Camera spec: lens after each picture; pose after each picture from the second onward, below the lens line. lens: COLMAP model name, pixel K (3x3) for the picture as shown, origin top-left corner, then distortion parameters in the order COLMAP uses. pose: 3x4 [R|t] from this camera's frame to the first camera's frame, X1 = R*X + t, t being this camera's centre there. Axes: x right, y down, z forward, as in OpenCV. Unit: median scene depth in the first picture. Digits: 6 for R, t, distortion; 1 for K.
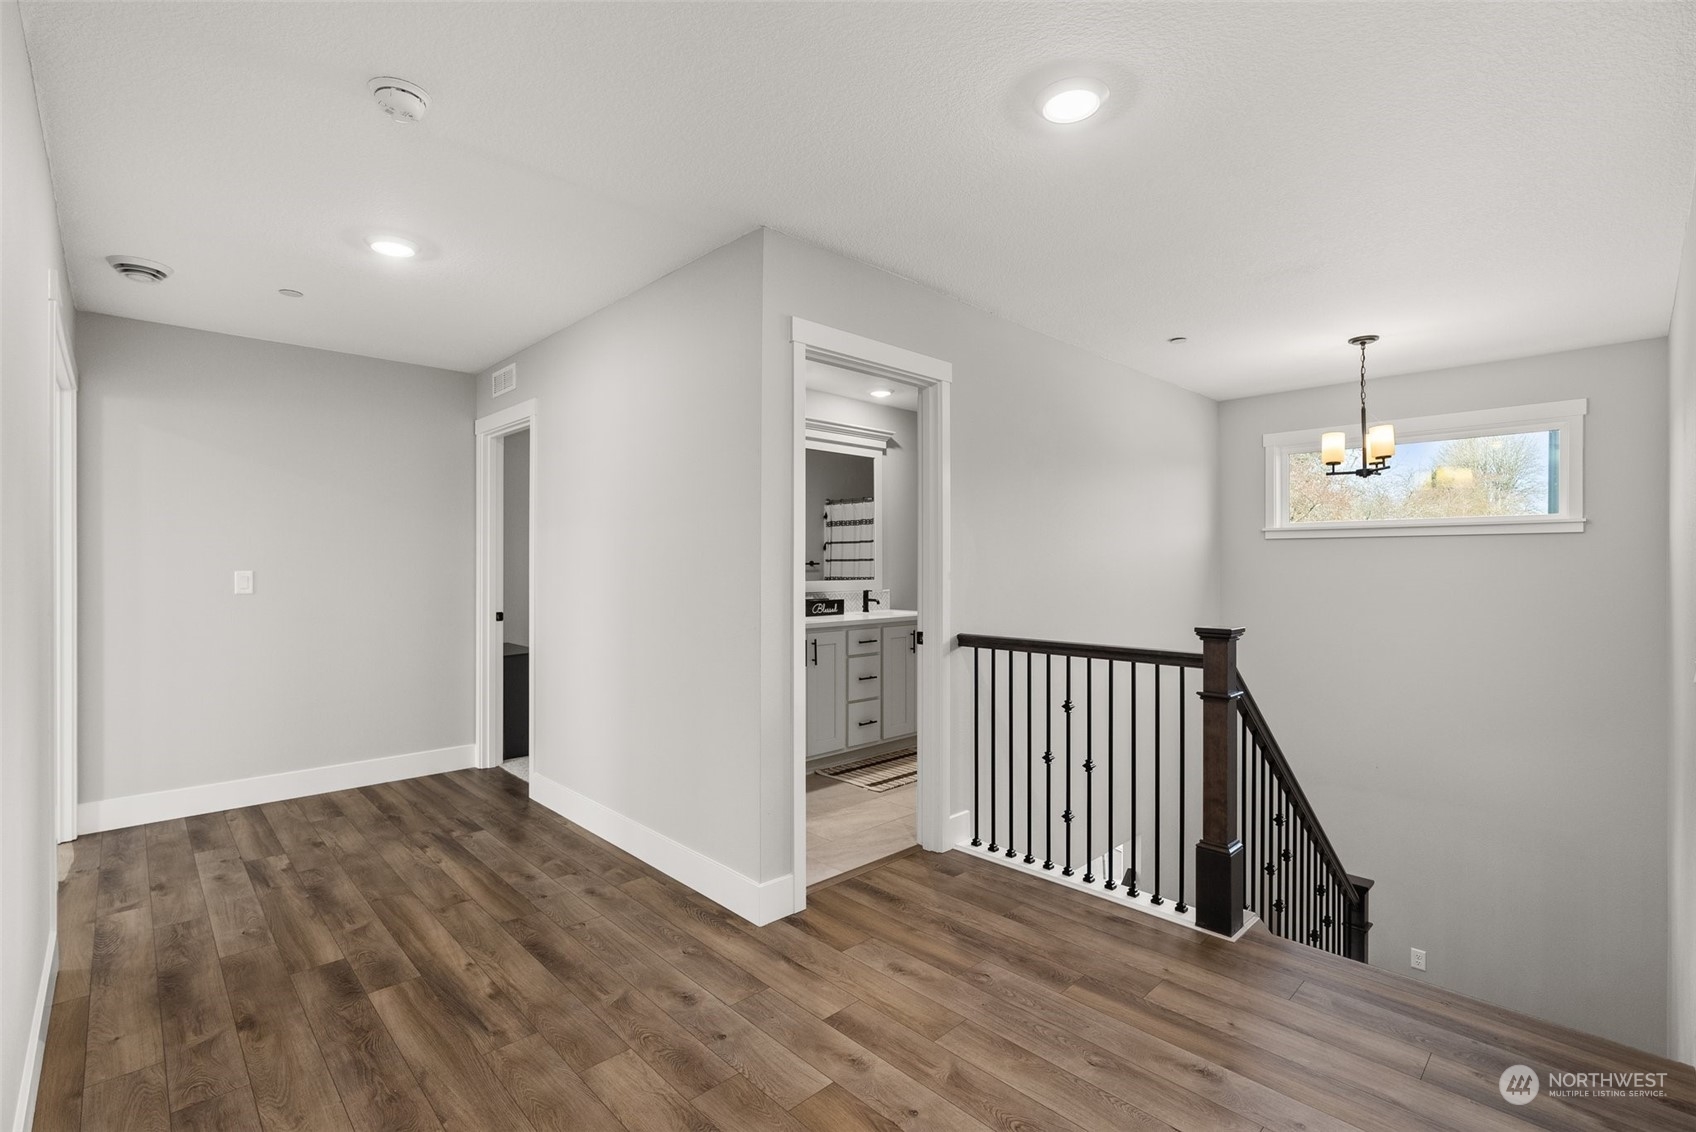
lens RADIAL K [[765.0, 0, 846.4], [0, 765.0, 565.1], [0, 0, 1]] dist [-0.008067, 0.002158]
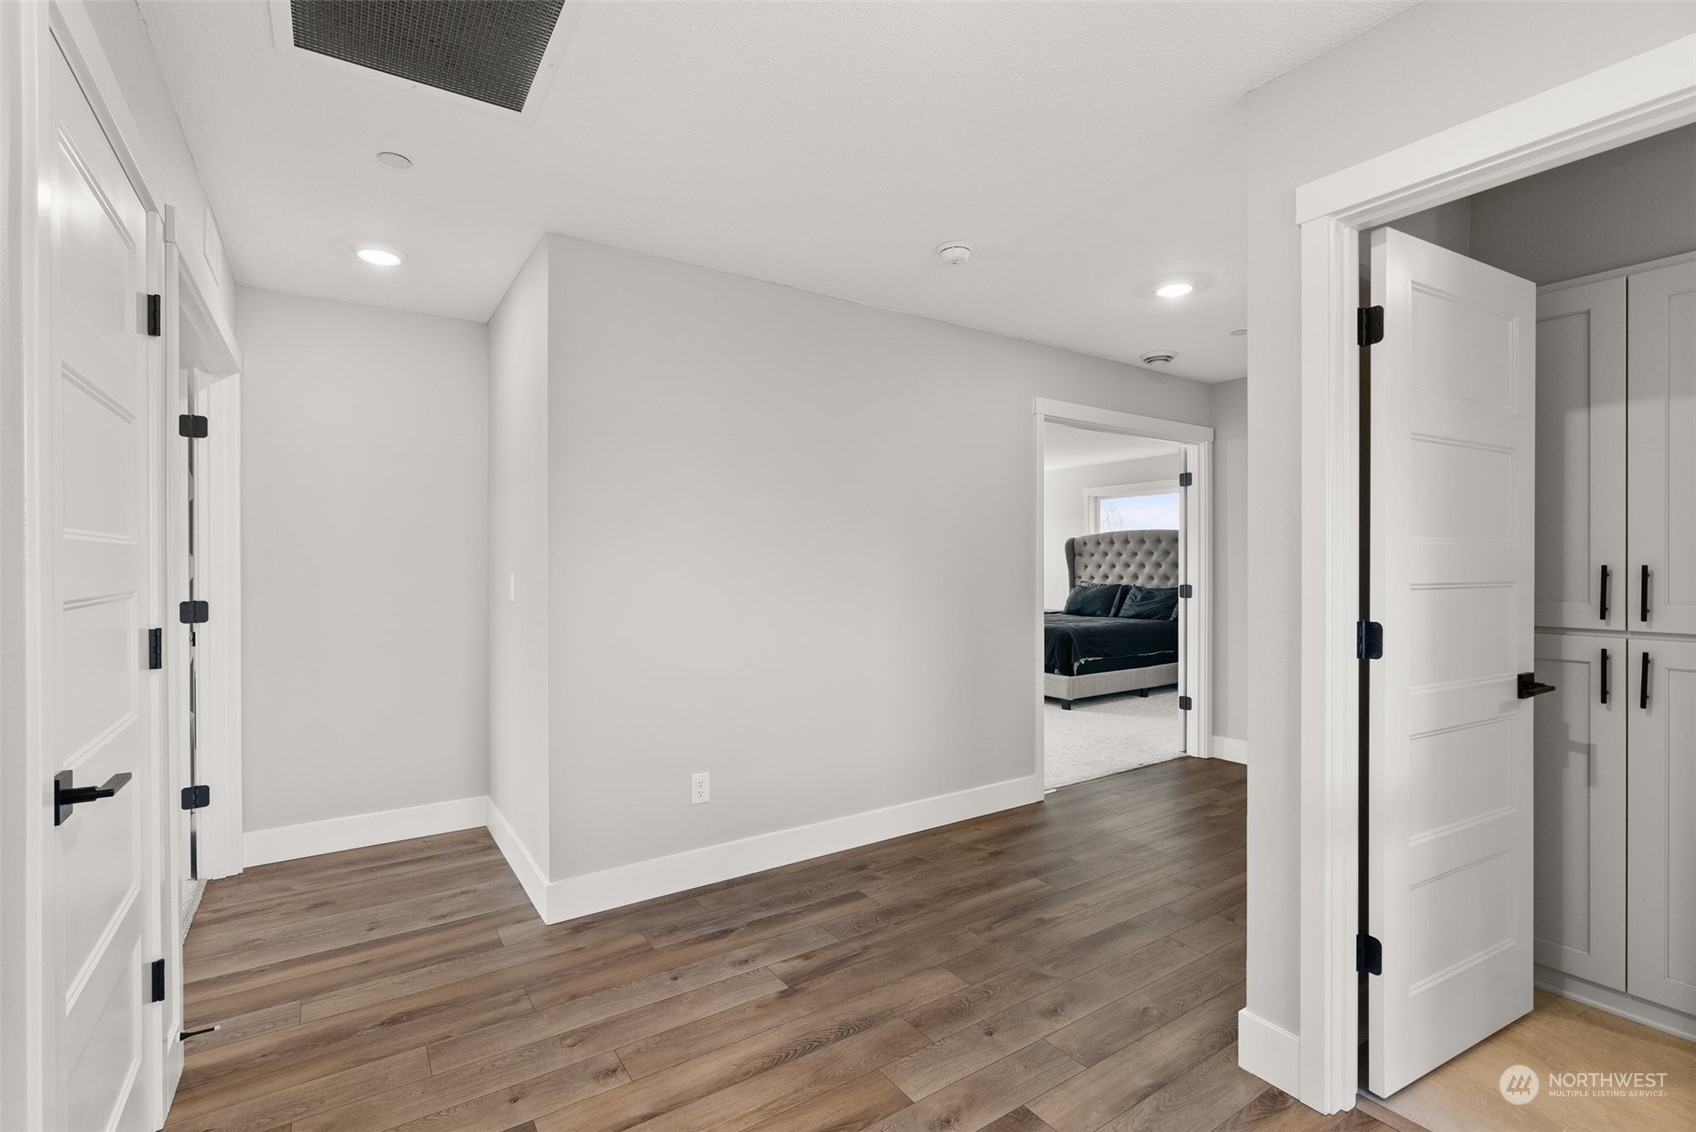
lens RADIAL K [[765.0, 0, 843.7], [0, 765.0, 560.4], [0, 0, 1]] dist [-0.008067, 0.002158]
pose [[-0.170772, -0.003880, -0.985303, 0.866670], [-0.000865, 0.999992, -0.003788, -0.007204], [0.985310, 0.000206, -0.170774, 0.975311]]
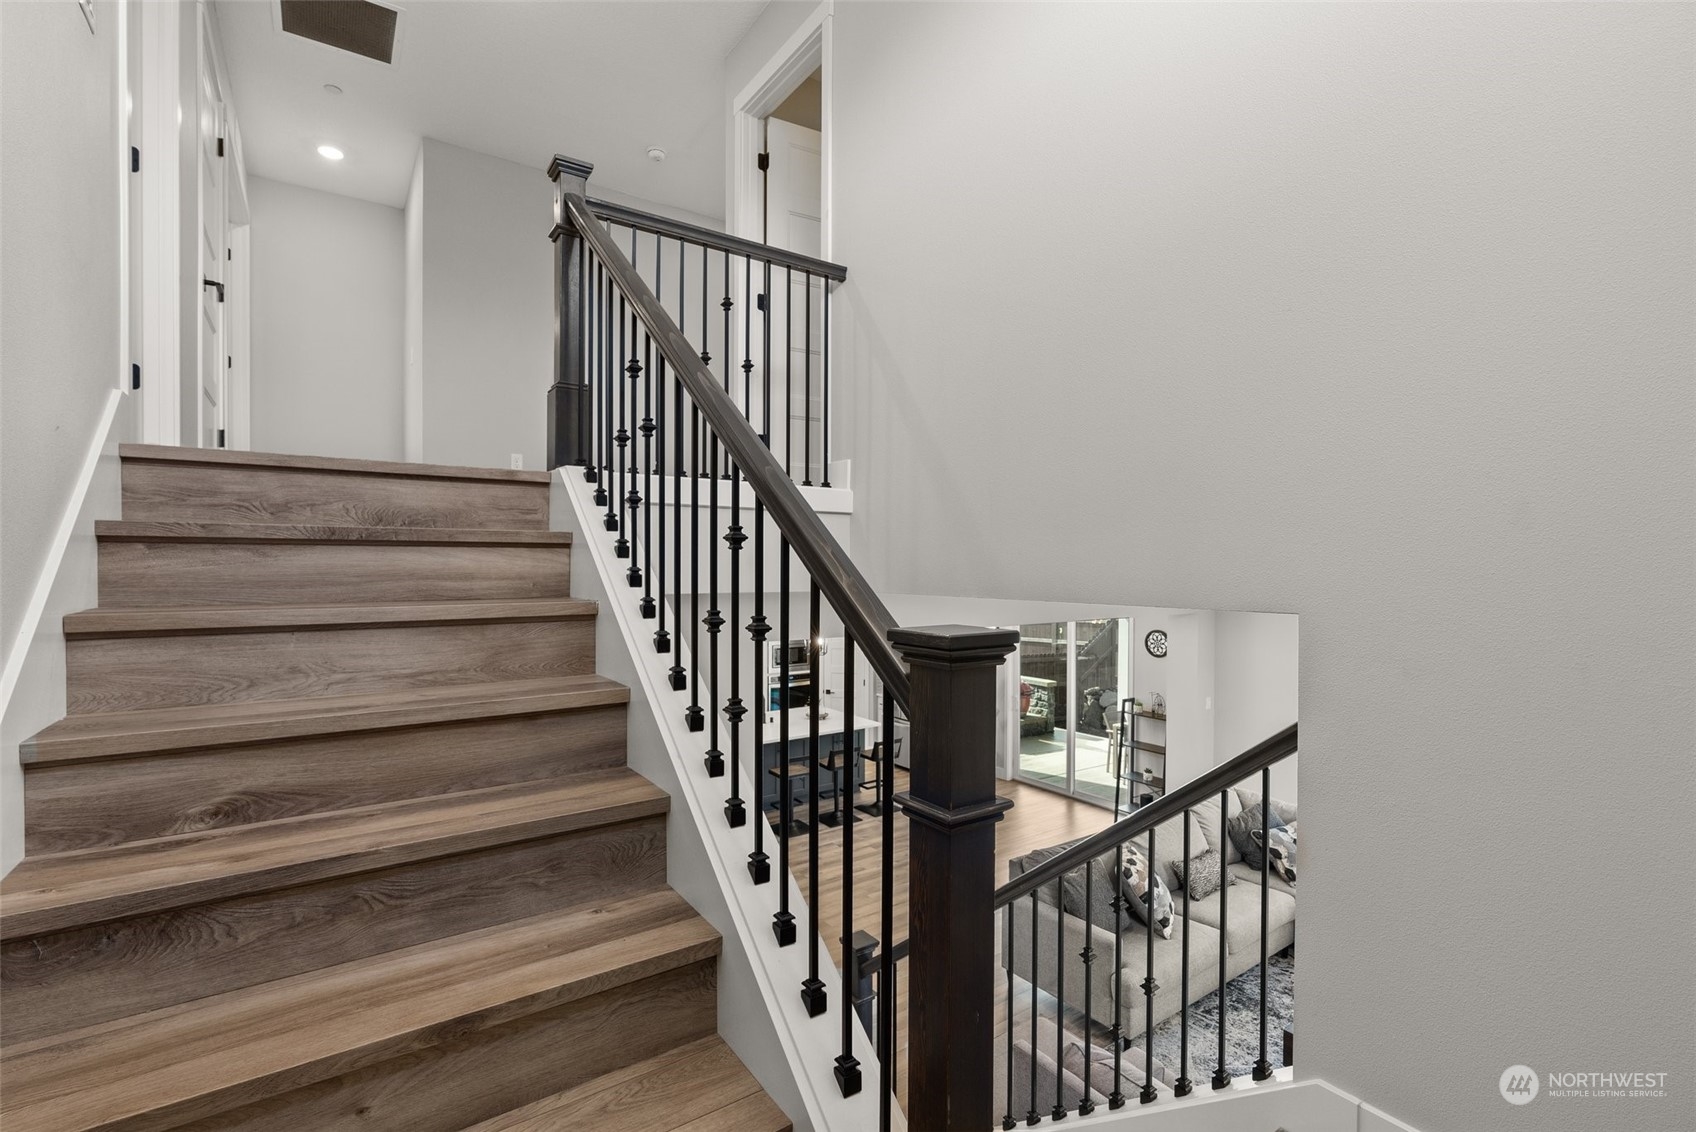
lens RADIAL K [[765.0, 0, 844.6], [0, 765.0, 572.3], [0, 0, 1]] dist [-0.008067, 0.002158]
pose [[-0.154421, 0.009148, -0.987963, 2.029177], [-0.002452, 0.999951, 0.009642, 0.924329], [0.988002, 0.003912, -0.154391, 2.134327]]
